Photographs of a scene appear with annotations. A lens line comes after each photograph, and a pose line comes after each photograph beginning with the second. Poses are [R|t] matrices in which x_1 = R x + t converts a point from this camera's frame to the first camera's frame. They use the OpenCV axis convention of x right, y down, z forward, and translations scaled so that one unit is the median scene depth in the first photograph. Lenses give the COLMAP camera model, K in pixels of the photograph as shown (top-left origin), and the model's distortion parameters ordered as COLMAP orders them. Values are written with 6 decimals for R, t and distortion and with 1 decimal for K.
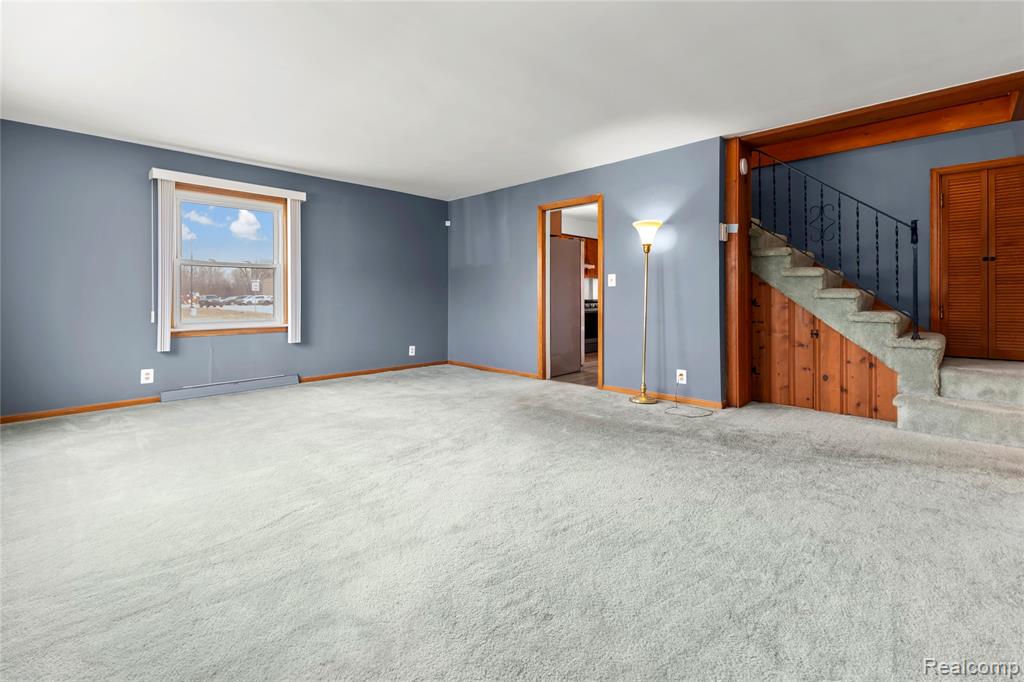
lens RADIAL K [[453.9, 0, 508.5], [0, 453.9, 297.6], [0, 0, 1]] dist [0.001648, -0.000072]
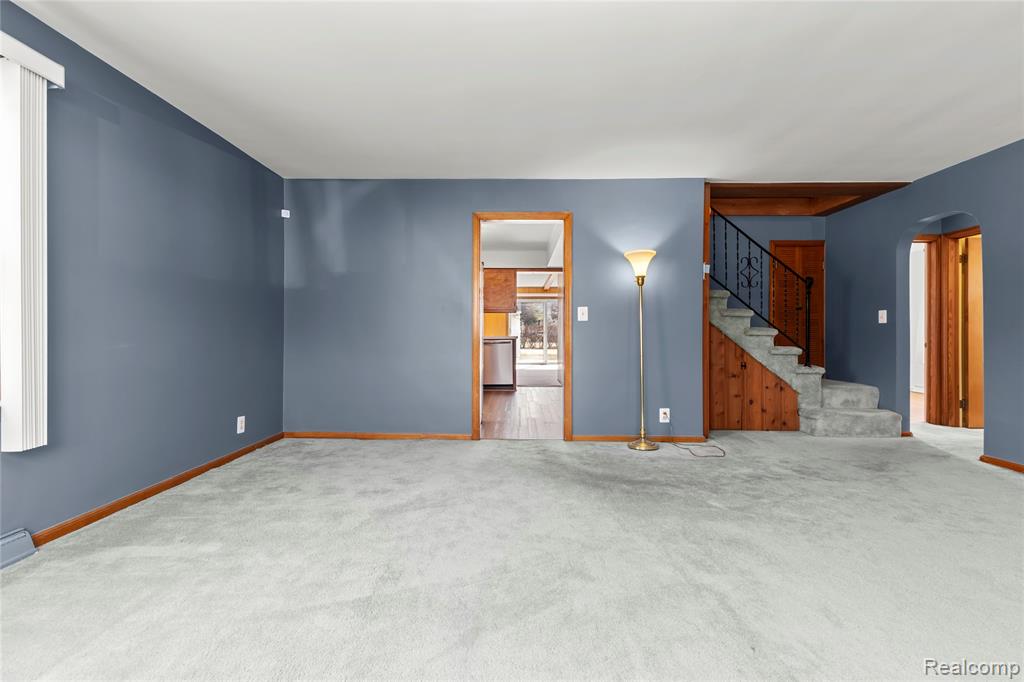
lens RADIAL K [[442.1, 0, 511.9], [0, 442.1, 330.6], [0, 0, 1]] dist [0.005950, 0.000169]
pose [[0.729963, 0.010422, 0.683407, -0.546581], [-0.005472, 0.999941, -0.009405, 0.003930], [-0.683464, 0.003125, 0.729977, 0.574838]]
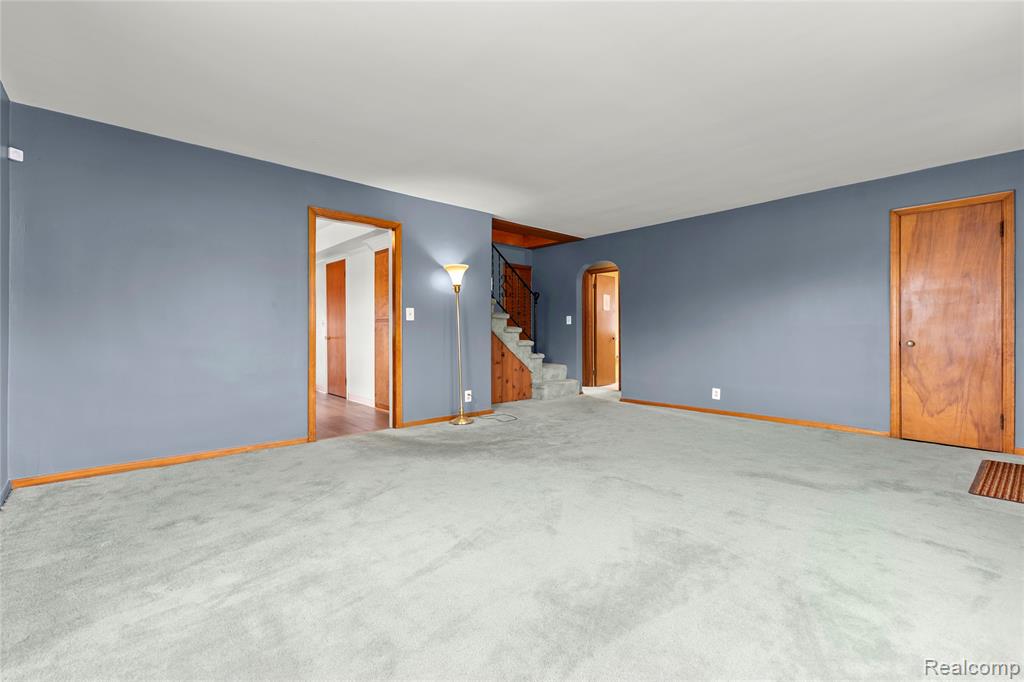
lens RADIAL K [[442.1, 0, 511.9], [0, 442.1, 330.6], [0, 0, 1]] dist [0.005950, 0.000169]
pose [[0.067045, 0.004748, 0.997739, -0.869311], [0.000099, 0.999989, -0.004765, 0.003068], [-0.997750, 0.000419, 0.067044, 0.866611]]
